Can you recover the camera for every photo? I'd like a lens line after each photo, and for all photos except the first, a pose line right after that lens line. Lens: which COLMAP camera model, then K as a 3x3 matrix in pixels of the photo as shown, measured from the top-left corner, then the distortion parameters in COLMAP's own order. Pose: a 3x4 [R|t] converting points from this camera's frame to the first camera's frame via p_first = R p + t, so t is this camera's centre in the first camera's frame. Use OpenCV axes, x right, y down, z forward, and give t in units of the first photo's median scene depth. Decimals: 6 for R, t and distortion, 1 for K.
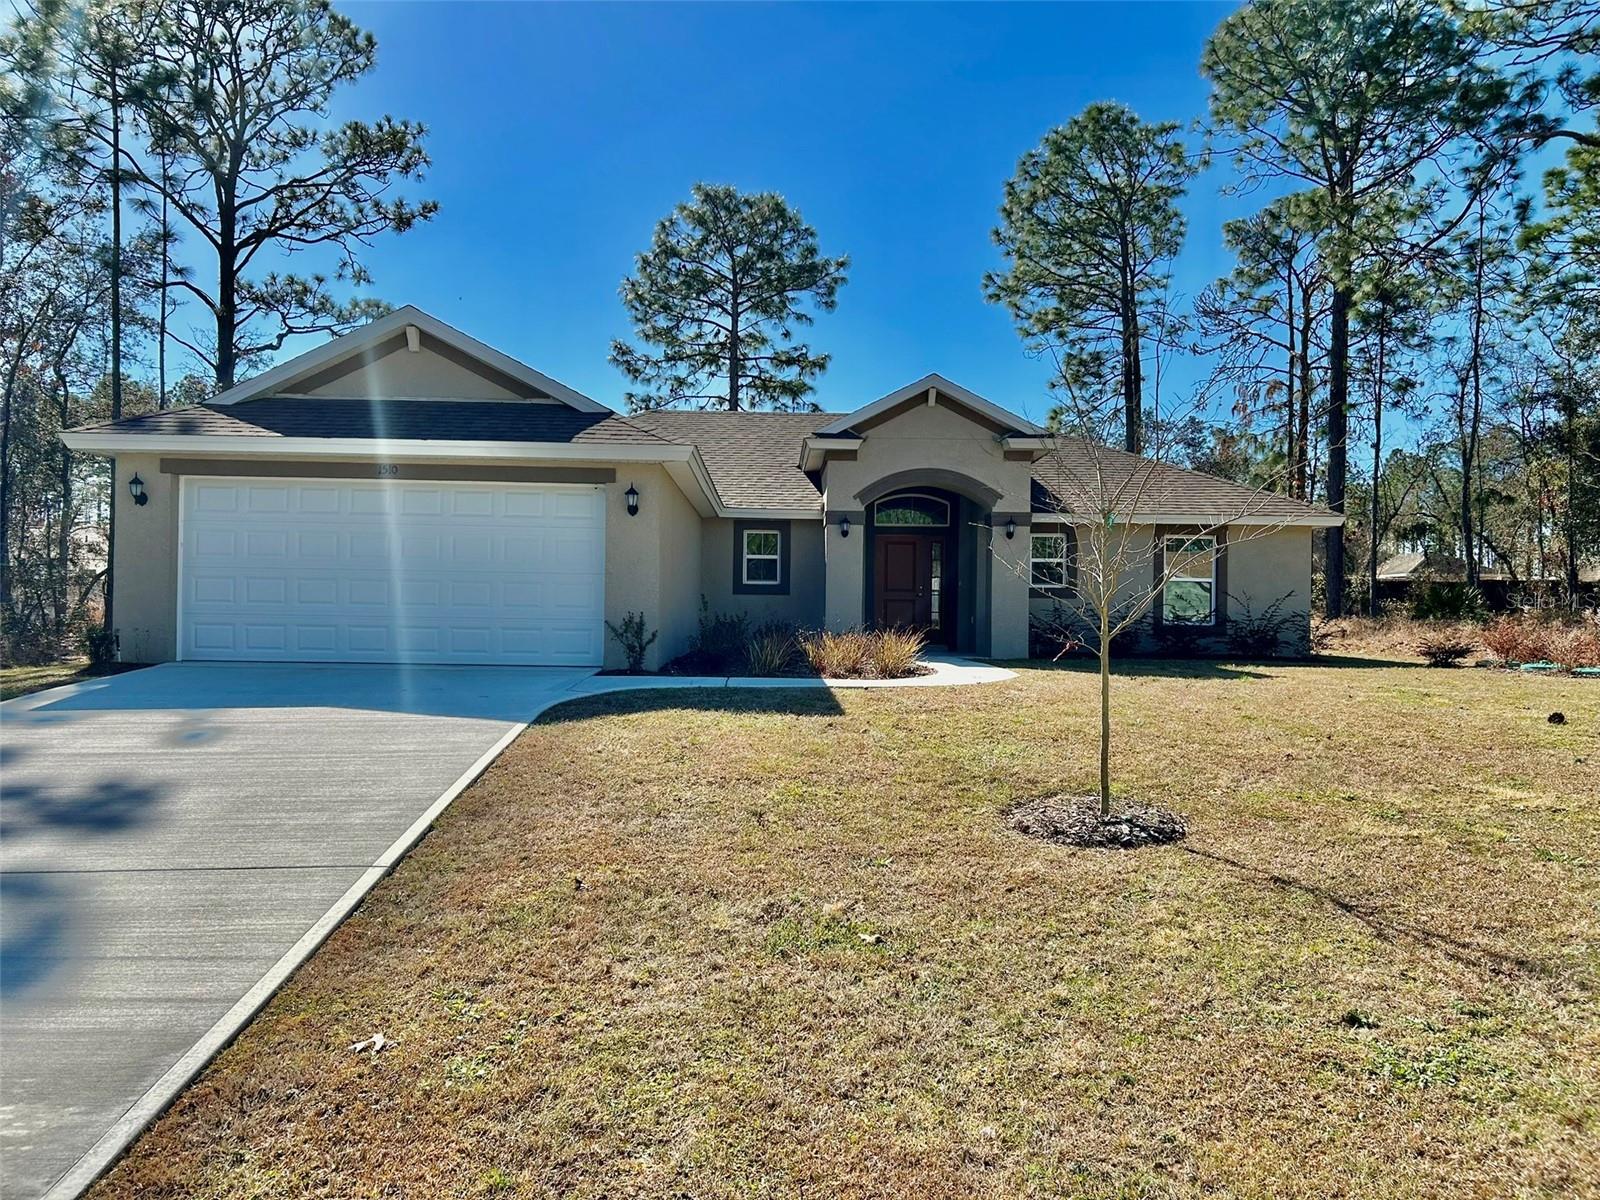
lens RADIAL K [[1212.8, 0, 808.5], [0, 1212.8, 596.5], [0, 0, 1]] dist [0.048776, -0.049941]
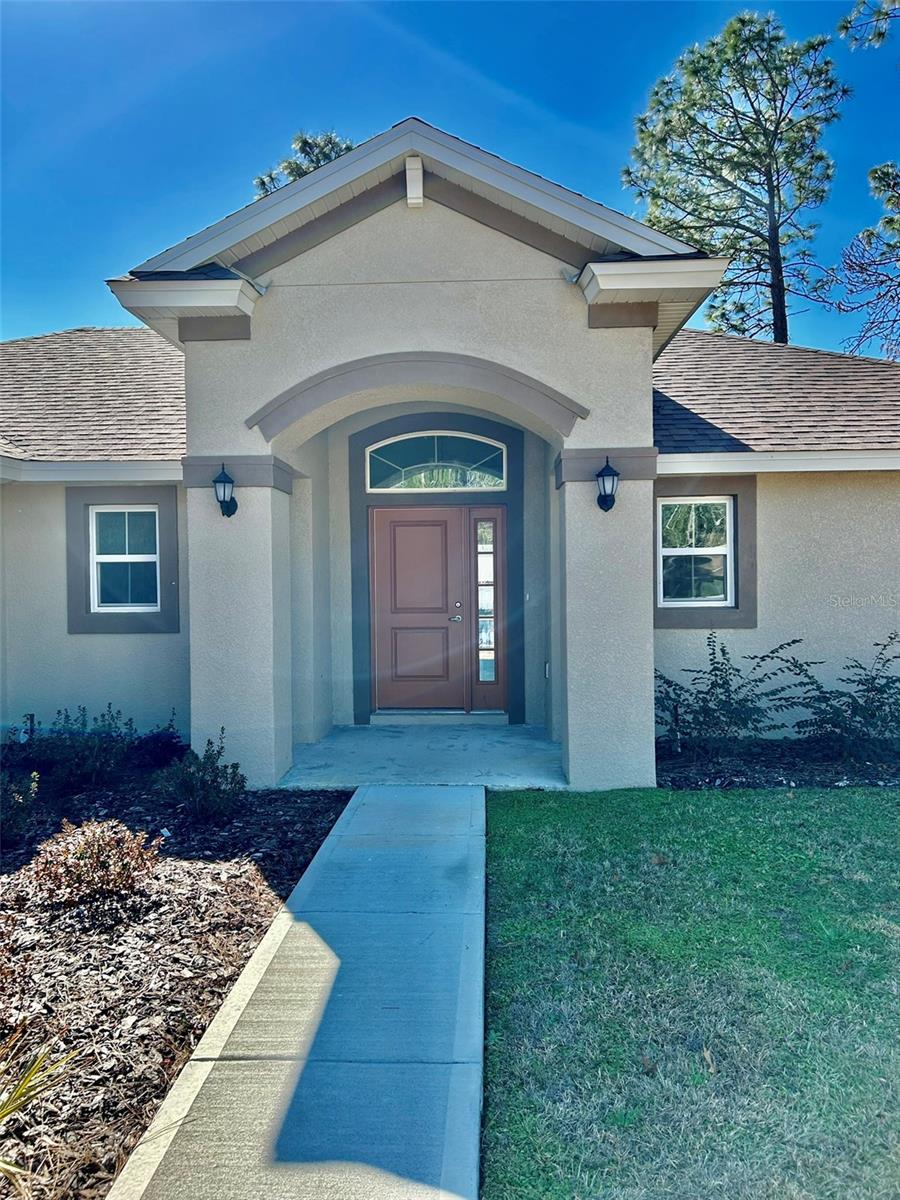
lens RADIAL K [[909.6, 0, 451.8], [0, 909.6, 608.2], [0, 0, 1]] dist [0.048776, -0.049941]
pose [[0.997979, -0.023112, -0.059186, 0.102391], [0.026160, 0.998343, 0.051245, -0.023822], [0.057904, -0.052690, 0.996931, 0.527171]]
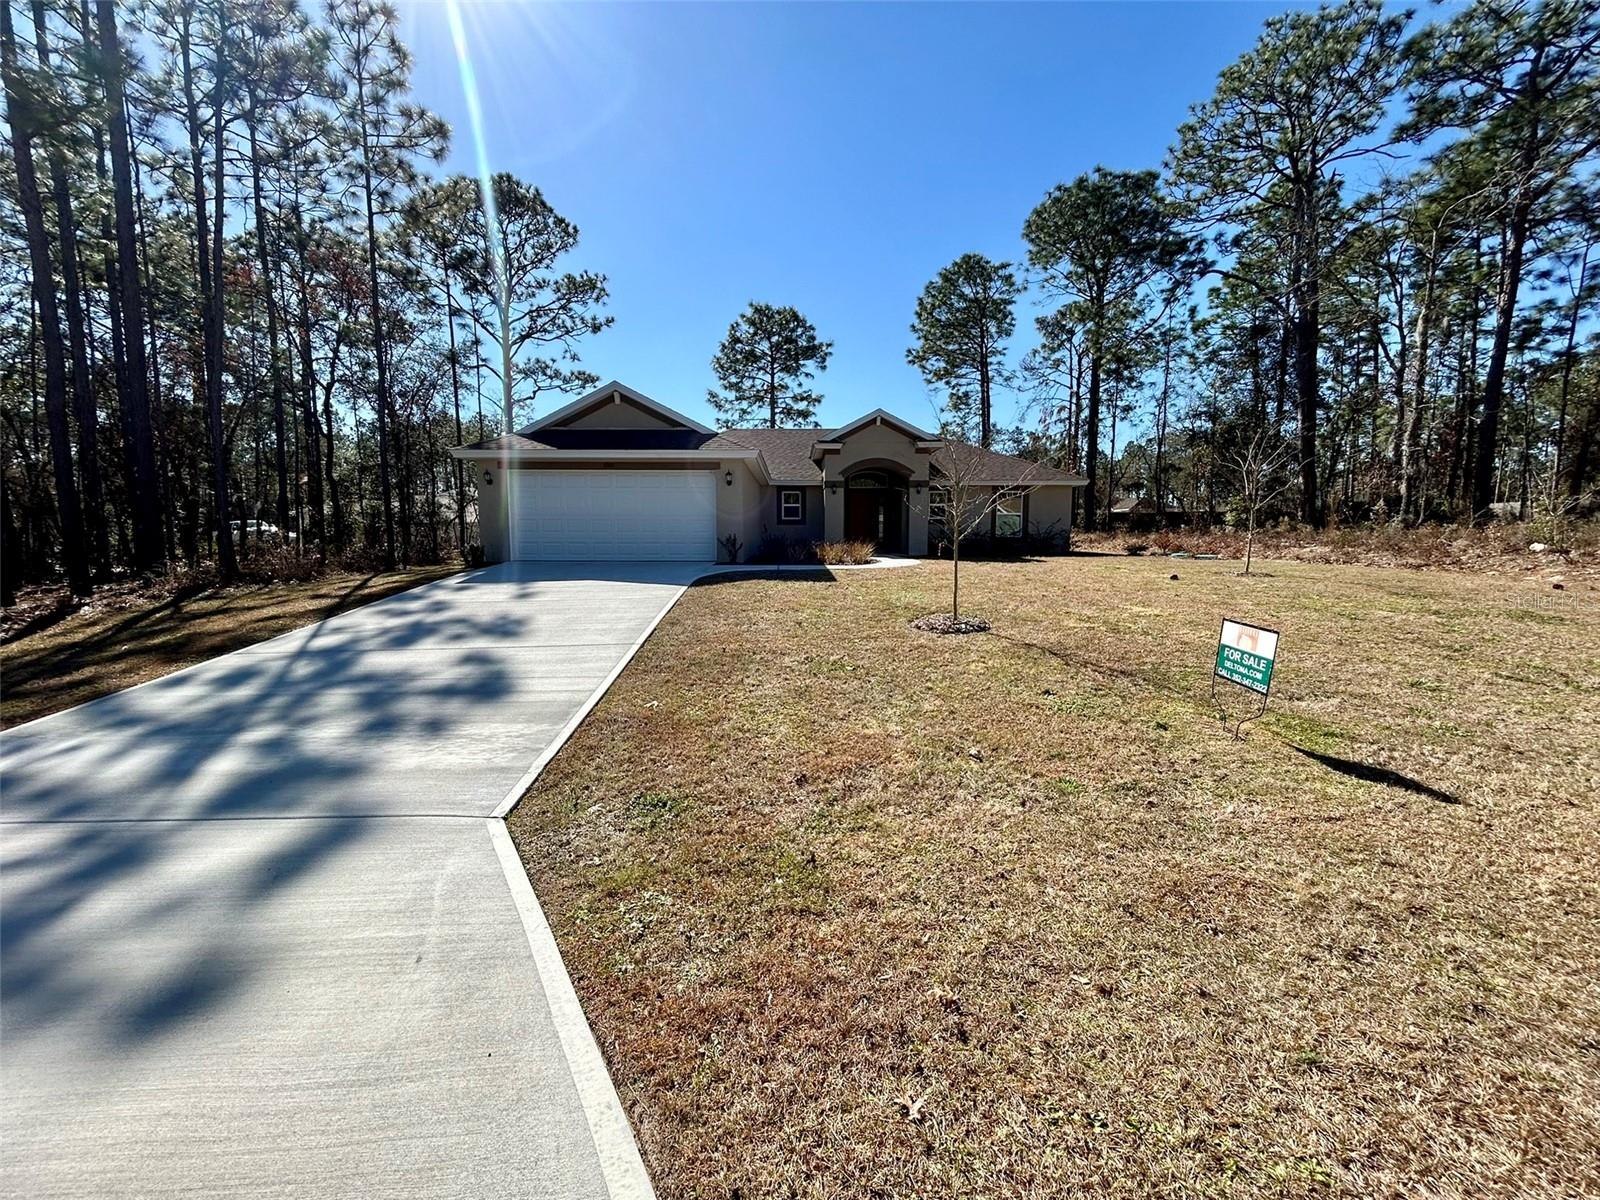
lens RADIAL K [[651.1, 0, 813.0], [0, 651.1, 600.4], [0, 0, 1]] dist [-0.001977, 0.001022]
pose [[0.999879, -0.015494, -0.001695, -0.003831], [0.015586, 0.993469, 0.113034, 0.001271], [-0.000067, -0.113046, 0.993590, -0.051011]]
